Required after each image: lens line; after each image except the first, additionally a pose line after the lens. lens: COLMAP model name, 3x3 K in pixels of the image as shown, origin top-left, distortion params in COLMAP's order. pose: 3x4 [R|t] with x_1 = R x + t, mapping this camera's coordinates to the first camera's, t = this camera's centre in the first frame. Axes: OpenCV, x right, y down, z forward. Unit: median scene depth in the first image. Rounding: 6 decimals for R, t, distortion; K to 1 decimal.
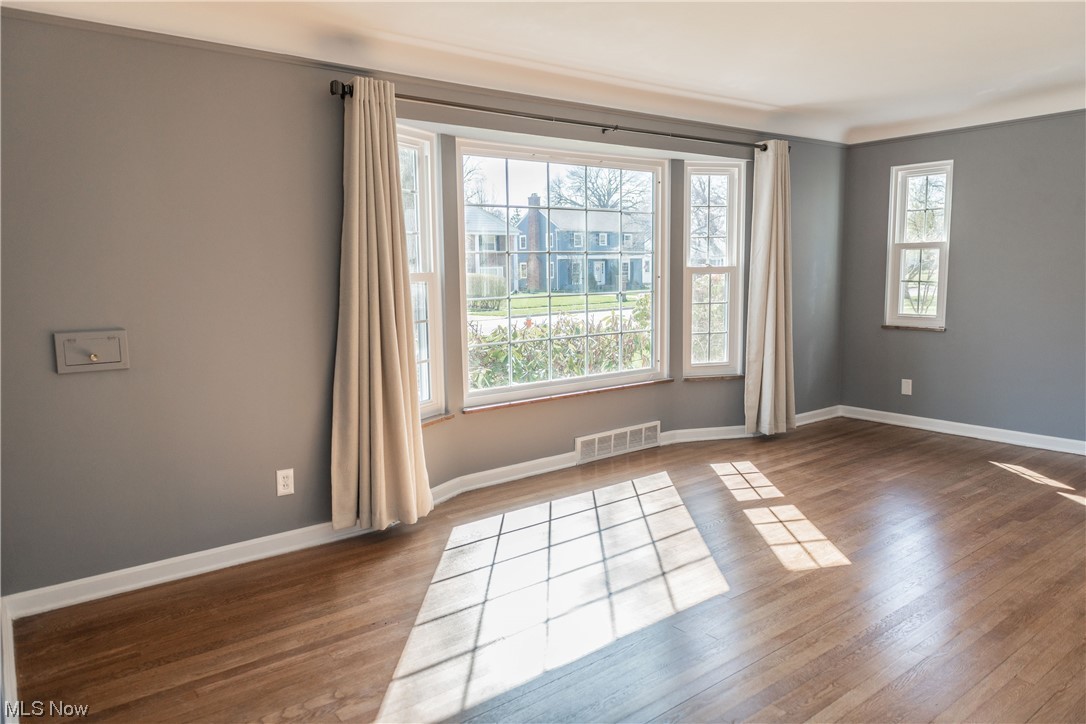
lens RADIAL K [[728.7, 0, 543.2], [0, 728.7, 358.7], [0, 0, 1]] dist [-0.002984, -0.003209]
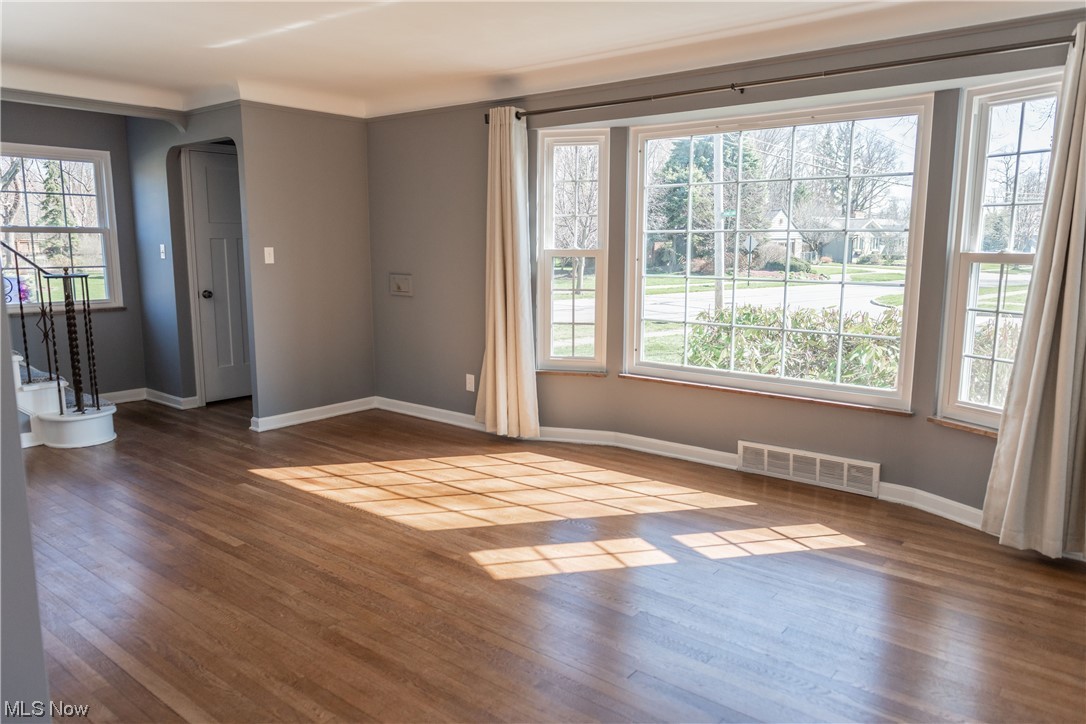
lens RADIAL K [[755.5, 0, 545.7], [0, 755.5, 357.6], [0, 0, 1]] dist [-0.000607, -0.001026]
pose [[0.234431, 0.164111, -0.958180, 0.897832], [-0.125497, 0.982509, 0.137573, -0.091911], [0.963998, 0.087998, 0.250926, 0.554362]]
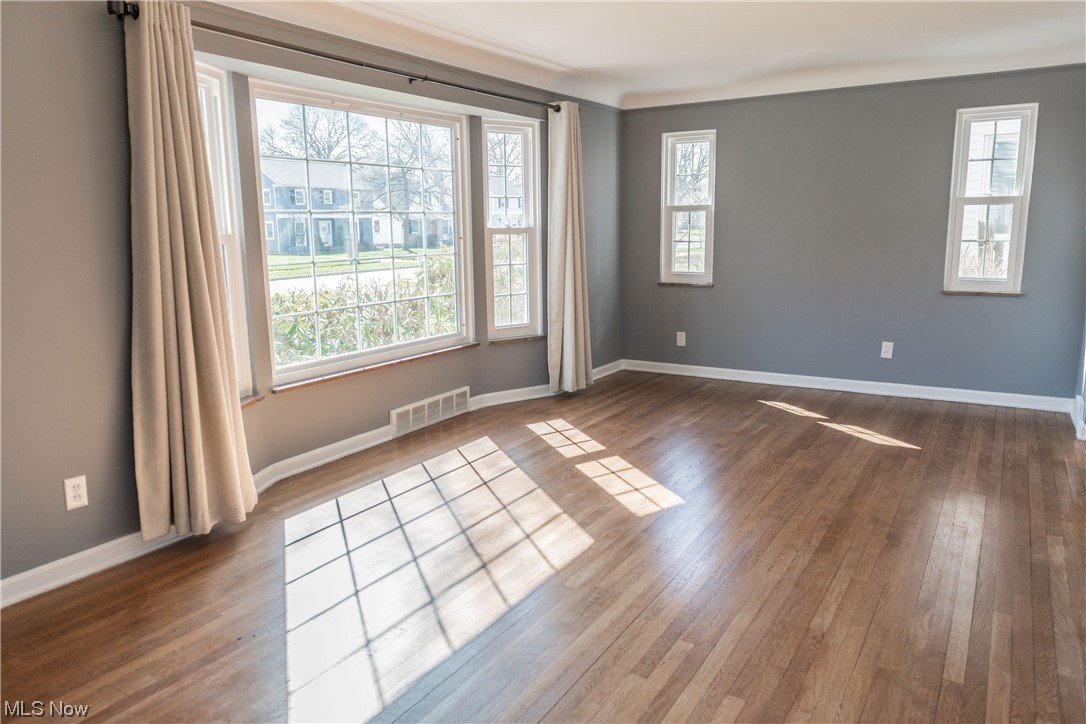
lens RADIAL K [[751.2, 0, 543.7], [0, 751.2, 361.2], [0, 0, 1]] dist [-0.001755, -0.001648]
pose [[0.935540, -0.060310, 0.348033, -0.109248], [0.042222, 0.997345, 0.059332, -0.004120], [-0.350688, -0.040813, 0.935603, 0.024046]]
